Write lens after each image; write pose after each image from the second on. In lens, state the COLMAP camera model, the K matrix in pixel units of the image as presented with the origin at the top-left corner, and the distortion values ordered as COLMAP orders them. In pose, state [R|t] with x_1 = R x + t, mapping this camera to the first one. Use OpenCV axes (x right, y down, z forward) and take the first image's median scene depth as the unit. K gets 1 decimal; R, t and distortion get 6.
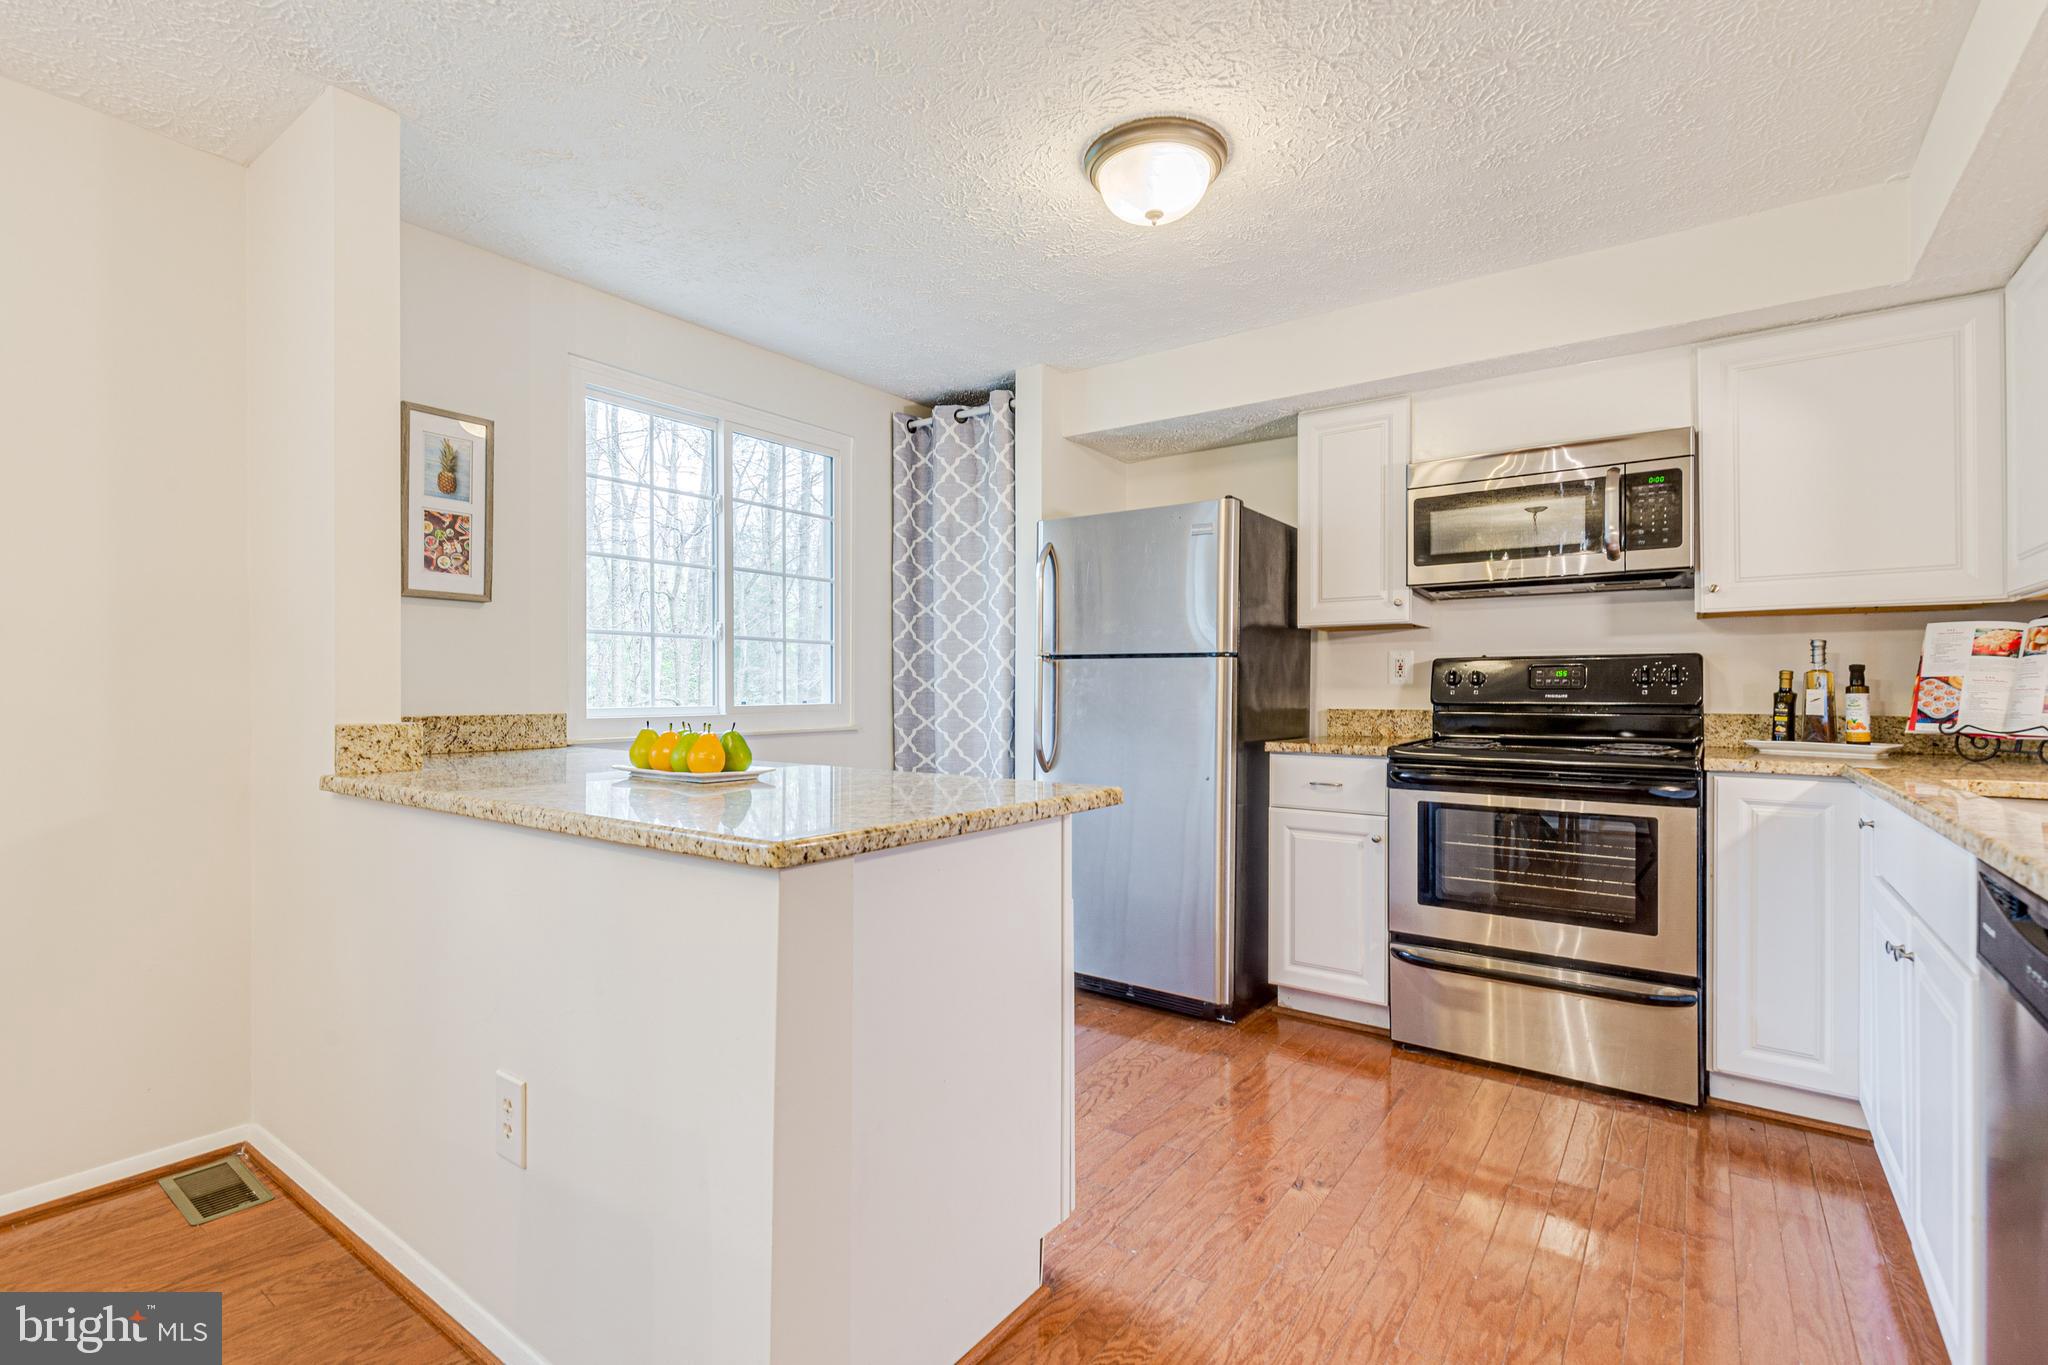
lens RADIAL K [[932.1, 0, 1019.0], [0, 932.1, 688.4], [0, 0, 1]] dist [0.010548, 0.000416]
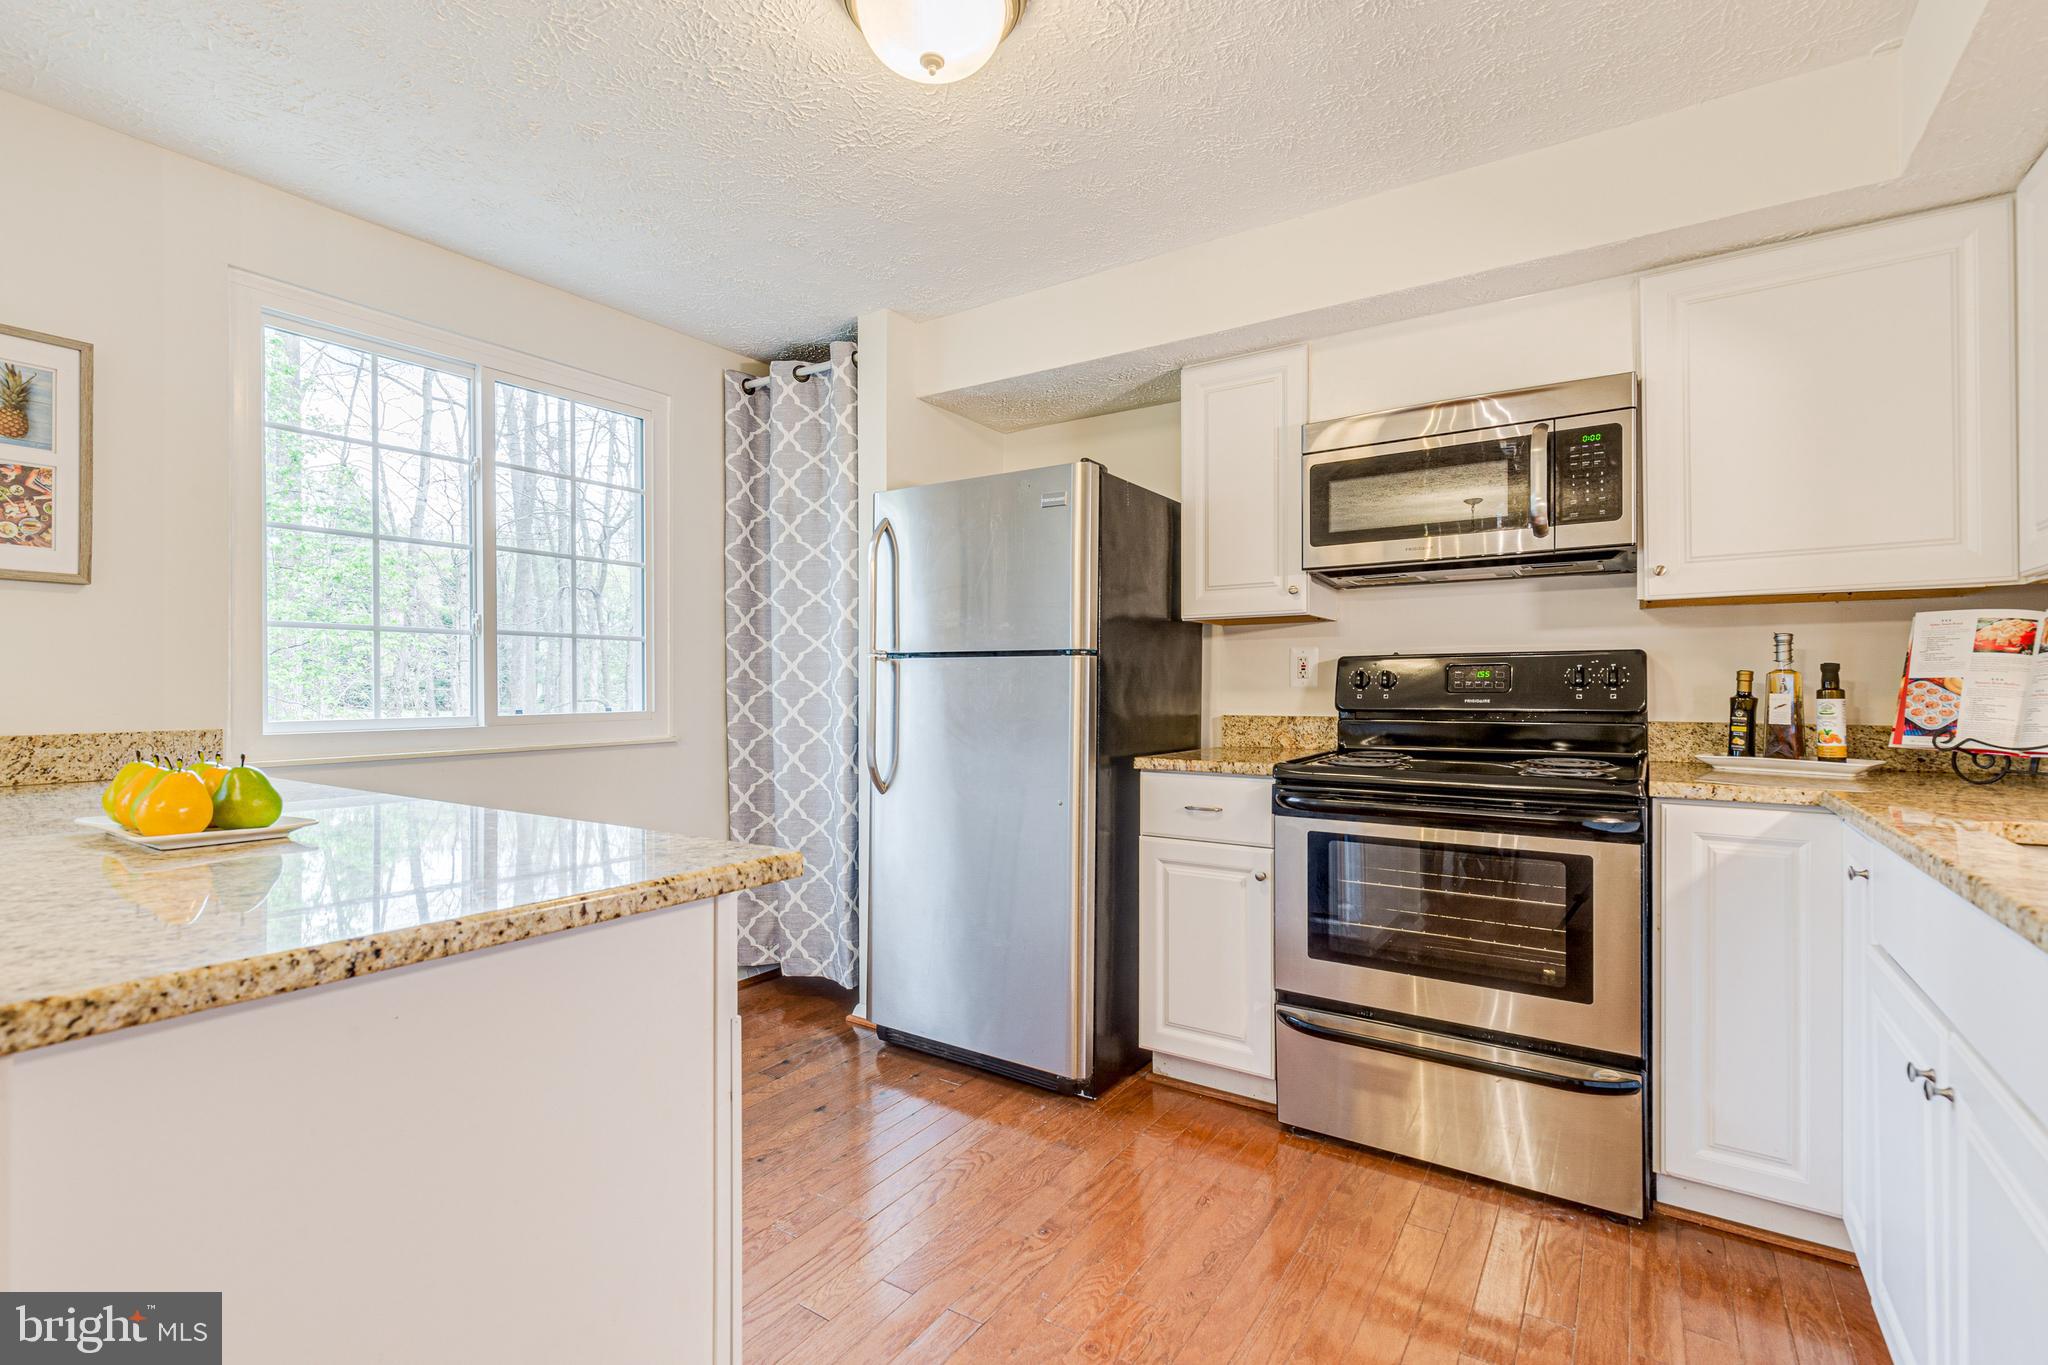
lens RADIAL K [[932.1, 0, 1014.2], [0, 932.1, 688.4], [0, 0, 1]] dist [0.010548, 0.000416]
pose [[0.999290, -0.003052, 0.037554, 0.147378], [0.002993, 0.999994, 0.001641, -0.006777], [-0.037559, -0.001527, 0.999293, 0.204782]]
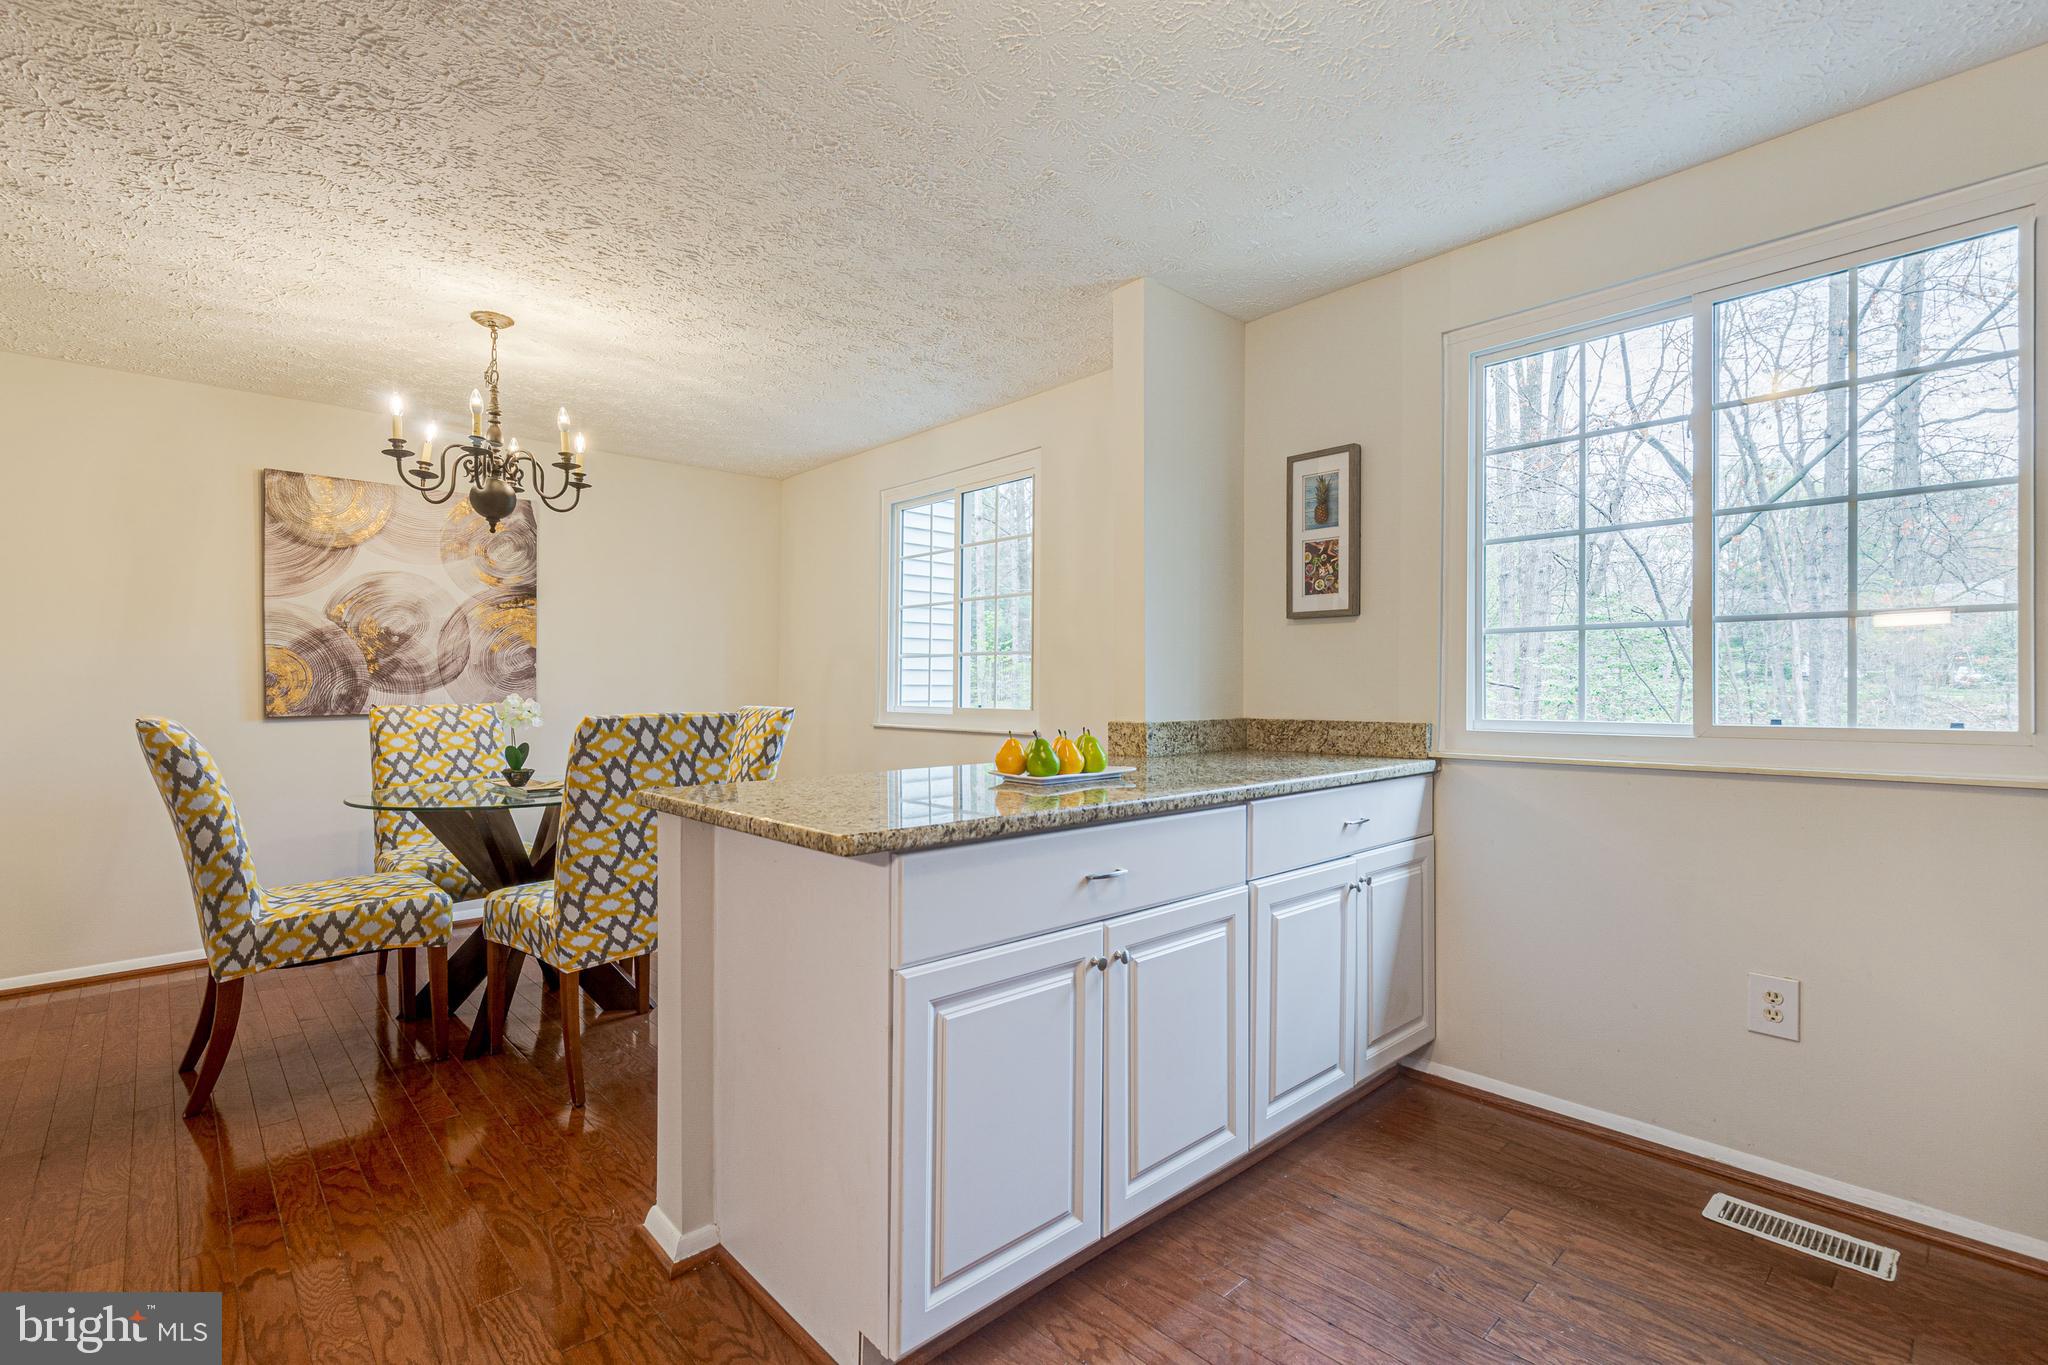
lens RADIAL K [[932.1, 0, 1025.6], [0, 932.1, 680.3], [0, 0, 1]] dist [0.010548, 0.000416]
pose [[-0.190183, -0.008476, -0.981712, 0.526308], [0.003255, 0.999952, -0.009264, -0.009240], [0.981743, -0.004957, -0.190147, 0.807291]]
